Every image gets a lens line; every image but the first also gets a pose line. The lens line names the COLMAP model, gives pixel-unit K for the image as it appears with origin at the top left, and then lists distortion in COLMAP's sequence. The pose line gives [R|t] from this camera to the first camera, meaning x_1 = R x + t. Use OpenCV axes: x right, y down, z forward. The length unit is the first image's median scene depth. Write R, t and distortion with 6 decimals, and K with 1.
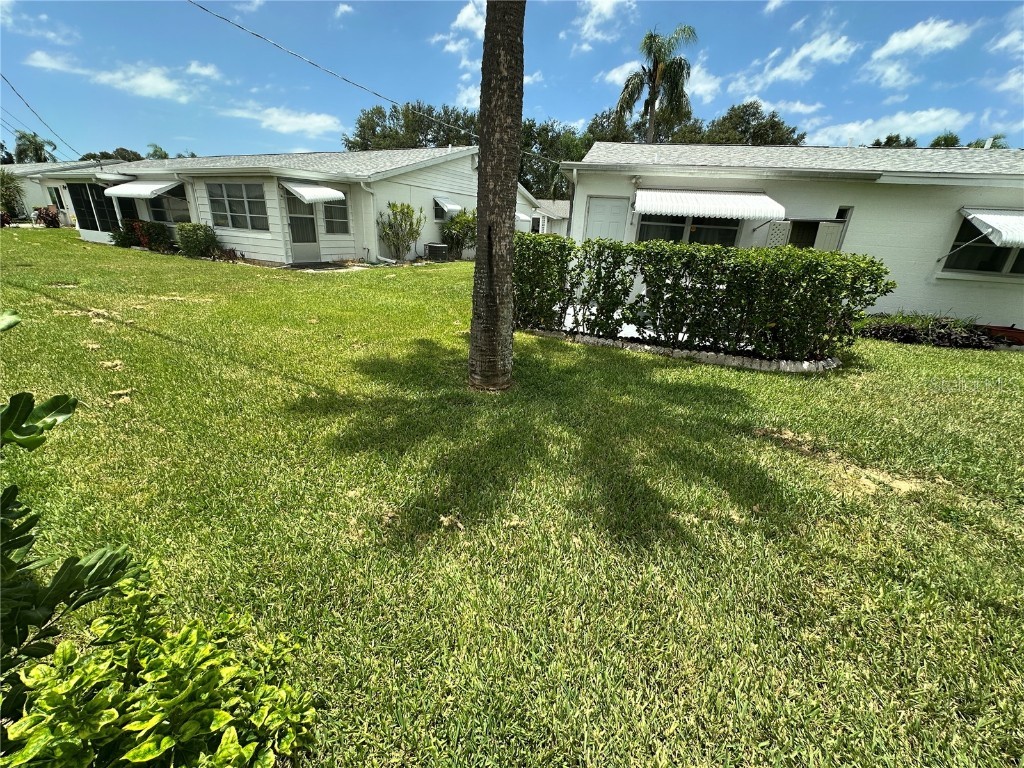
lens RADIAL K [[407.7, 0, 511.6], [0, 407.7, 382.4], [0, 0, 1]] dist [-0.004924, 0.000939]
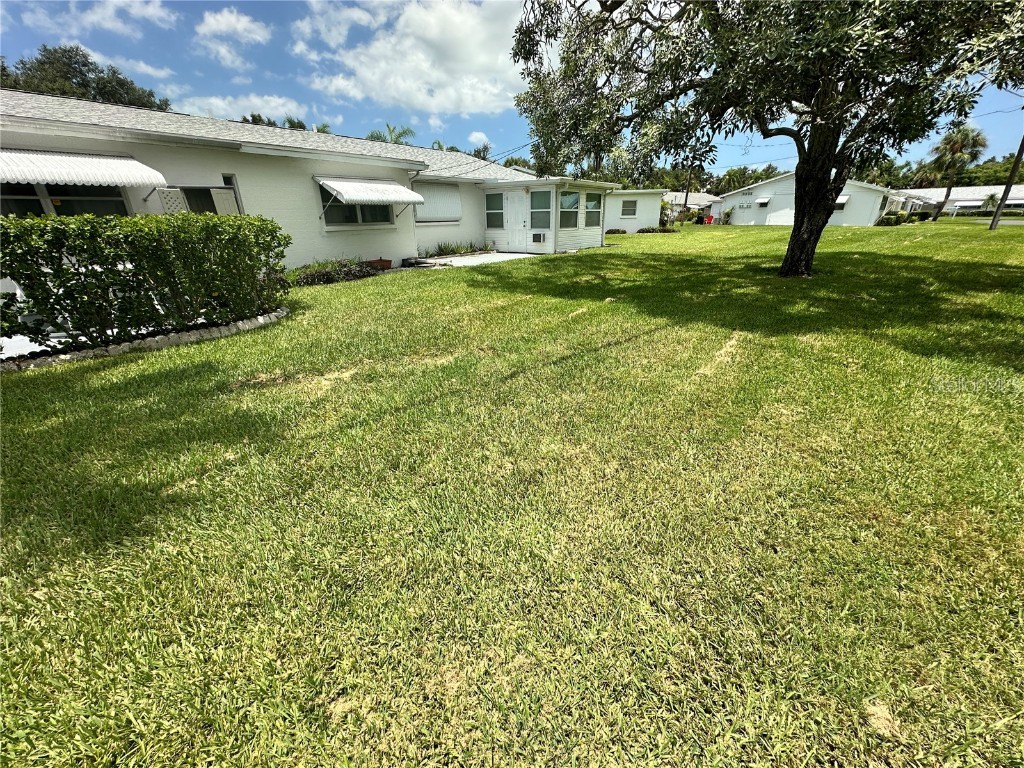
lens RADIAL K [[407.7, 0, 511.6], [0, 407.7, 382.4], [0, 0, 1]] dist [-0.004924, 0.000939]
pose [[0.396282, -0.404866, 0.824041, 0.018462], [0.362151, 0.893680, 0.264922, 0.063334], [-0.843687, 0.193443, 0.500772, -0.088005]]
